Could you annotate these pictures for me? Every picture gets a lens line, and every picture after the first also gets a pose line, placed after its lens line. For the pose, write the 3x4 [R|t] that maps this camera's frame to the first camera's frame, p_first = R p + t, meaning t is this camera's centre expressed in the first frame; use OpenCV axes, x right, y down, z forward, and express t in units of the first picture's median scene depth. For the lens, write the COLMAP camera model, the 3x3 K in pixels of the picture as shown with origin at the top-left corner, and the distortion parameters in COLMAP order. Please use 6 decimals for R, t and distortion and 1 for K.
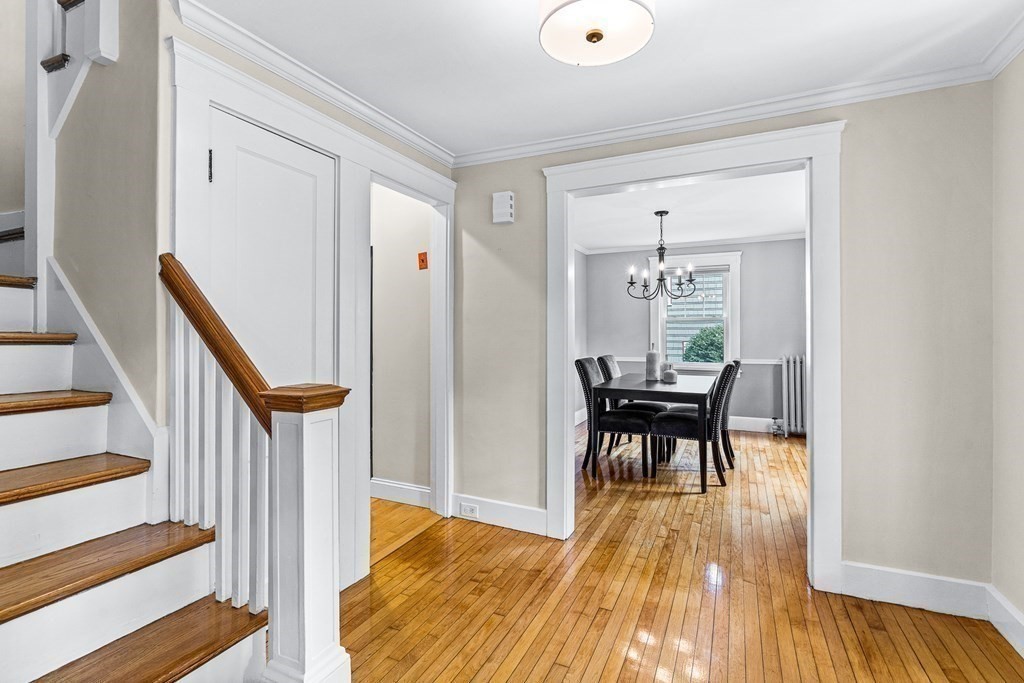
lens RADIAL K [[475.2, 0, 513.8], [0, 475.2, 334.1], [0, 0, 1]] dist [-0.003212, 0.003263]
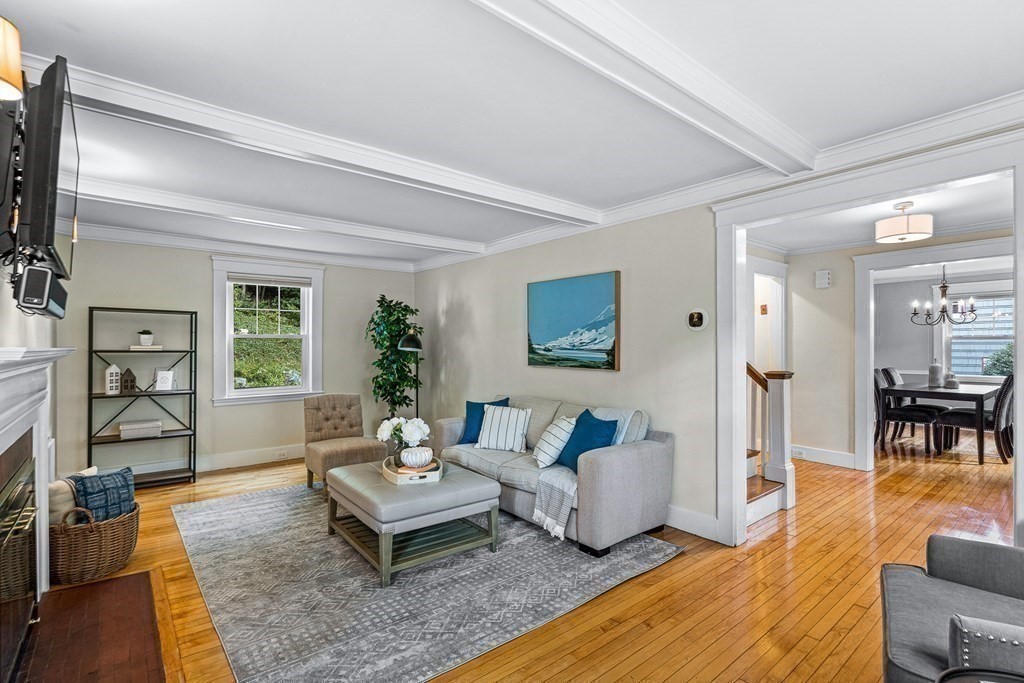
lens RADIAL K [[475.2, 0, 505.8], [0, 475.2, 351.4], [0, 0, 1]] dist [-0.003212, 0.003263]
pose [[0.898089, 0.000287, -0.439815, -0.205060], [0.002135, 0.999985, 0.005012, -0.009199], [0.439810, -0.005441, 0.898075, -0.731362]]
